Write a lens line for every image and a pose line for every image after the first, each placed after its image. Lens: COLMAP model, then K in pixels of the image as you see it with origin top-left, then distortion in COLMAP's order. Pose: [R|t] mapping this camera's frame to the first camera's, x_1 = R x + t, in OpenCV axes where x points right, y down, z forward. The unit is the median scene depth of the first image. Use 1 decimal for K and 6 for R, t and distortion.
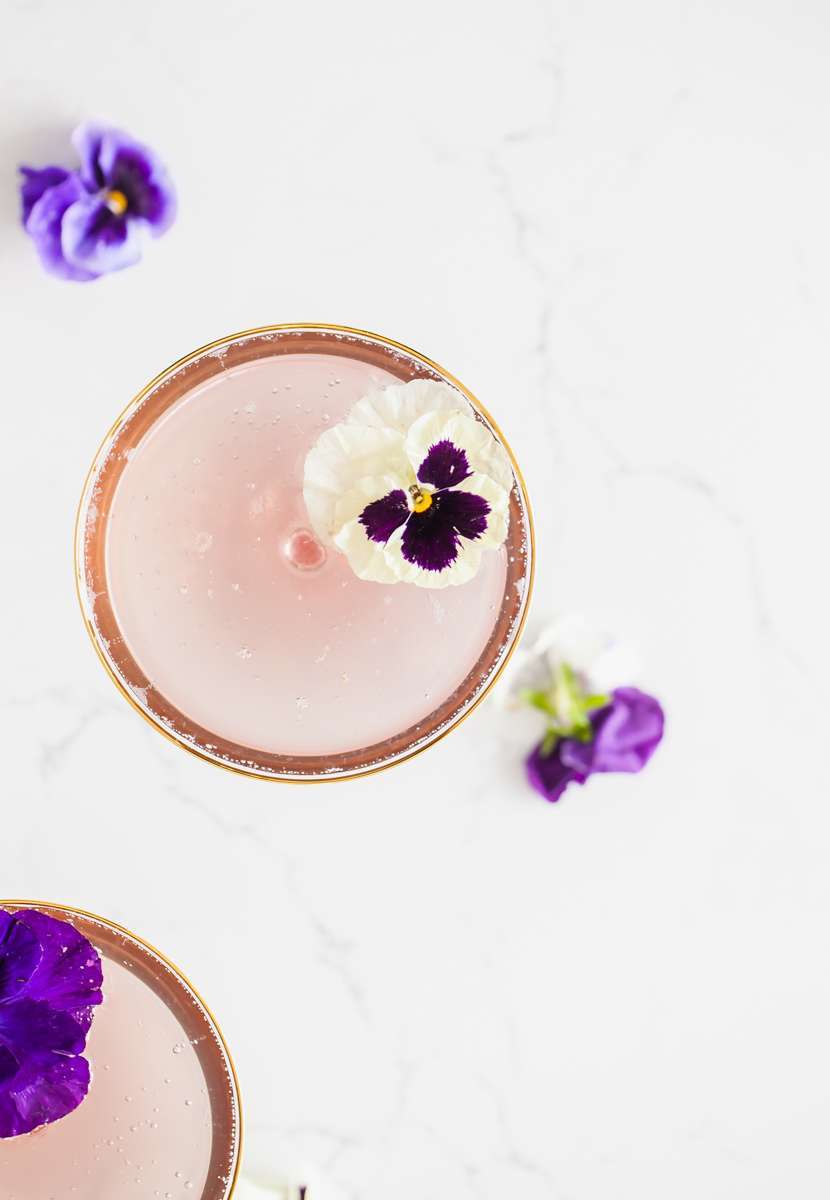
lens RADIAL K [[3508.3, 0, 416.5], [0, 3508.3, 604.3], [0, 0, 1]] dist [0.125995, 0.000000]
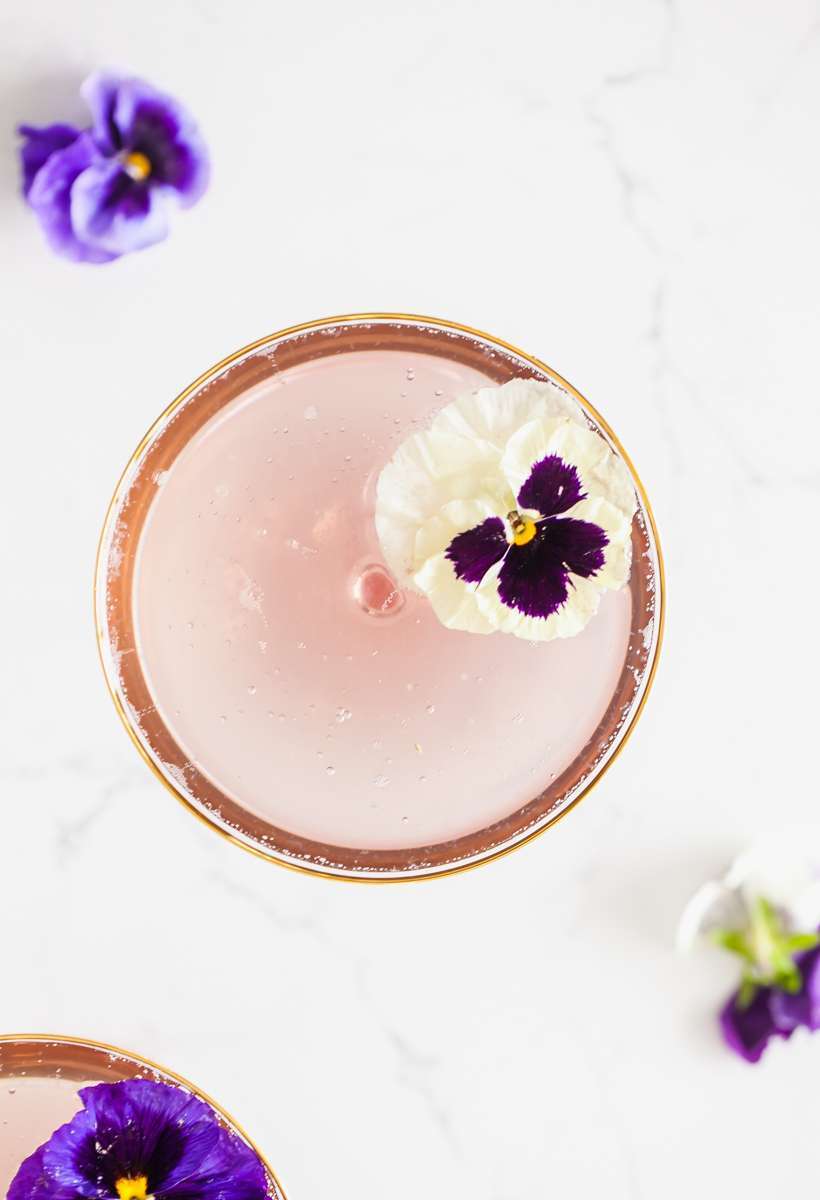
lens RADIAL K [[3508.3, 0, 407.9], [0, 3508.3, 595.8], [0, 0, 1]] dist [0.125995, 0.000000]
pose [[0.999851, -0.016200, -0.005955, -0.020401], [0.016248, 0.999834, 0.008194, -0.021446], [0.005821, -0.008290, 0.999949, 0.192717]]
